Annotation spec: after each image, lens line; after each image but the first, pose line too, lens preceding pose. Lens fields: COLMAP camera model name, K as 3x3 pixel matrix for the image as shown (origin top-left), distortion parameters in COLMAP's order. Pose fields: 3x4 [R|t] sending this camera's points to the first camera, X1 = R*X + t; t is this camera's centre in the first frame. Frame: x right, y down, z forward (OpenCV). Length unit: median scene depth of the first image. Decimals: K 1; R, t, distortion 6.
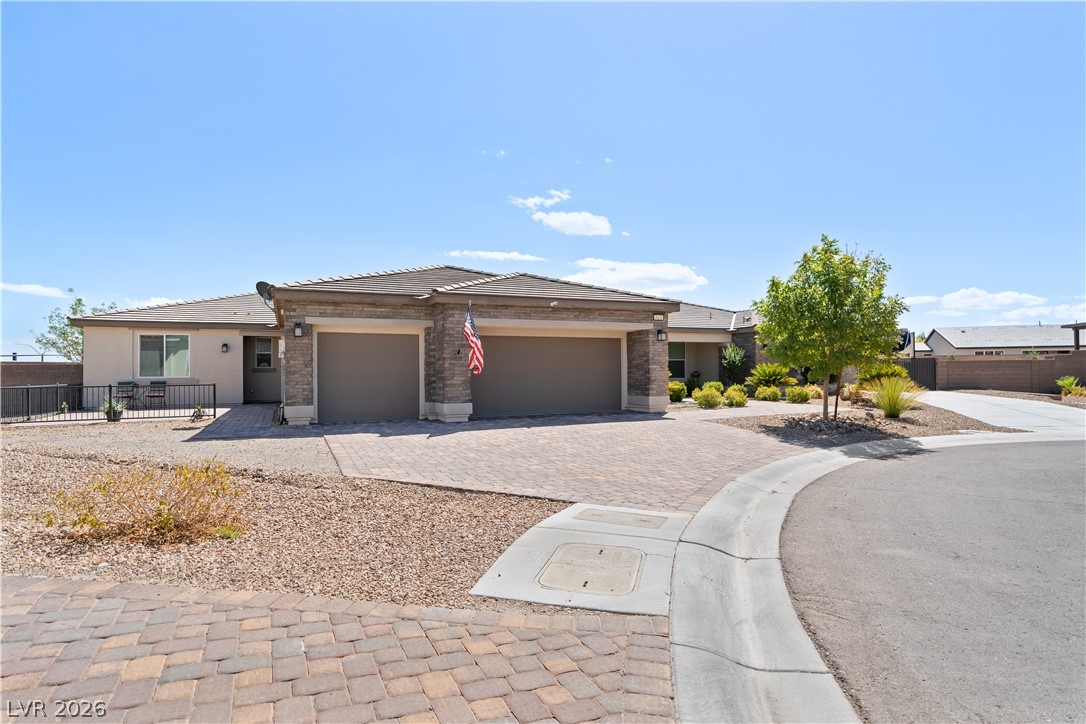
lens RADIAL K [[563.3, 0, 543.0], [0, 563.3, 362.0], [0, 0, 1]] dist [-0.002431, -0.000238]
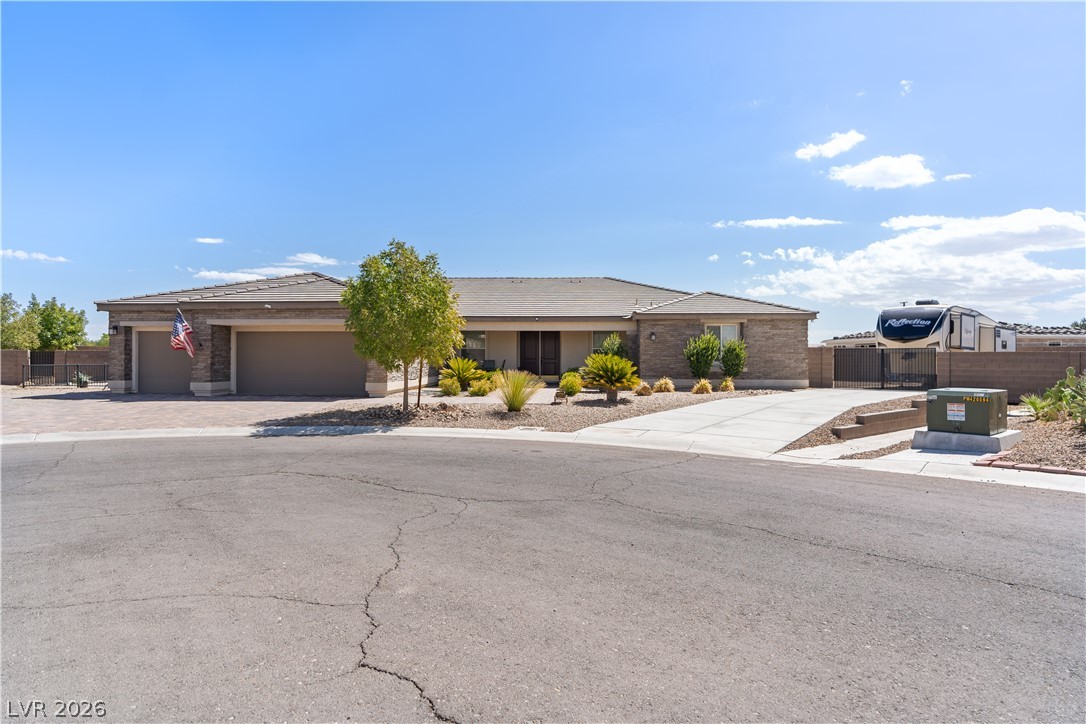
lens RADIAL K [[608.5, 0, 543.0], [0, 608.5, 362.0], [0, 0, 1]] dist [-0.004512, -0.000619]
pose [[0.885722, 0.015774, -0.463948, 1.243043], [-0.002808, 0.999586, 0.028623, -0.020487], [0.464207, -0.024049, 0.885400, 0.082659]]
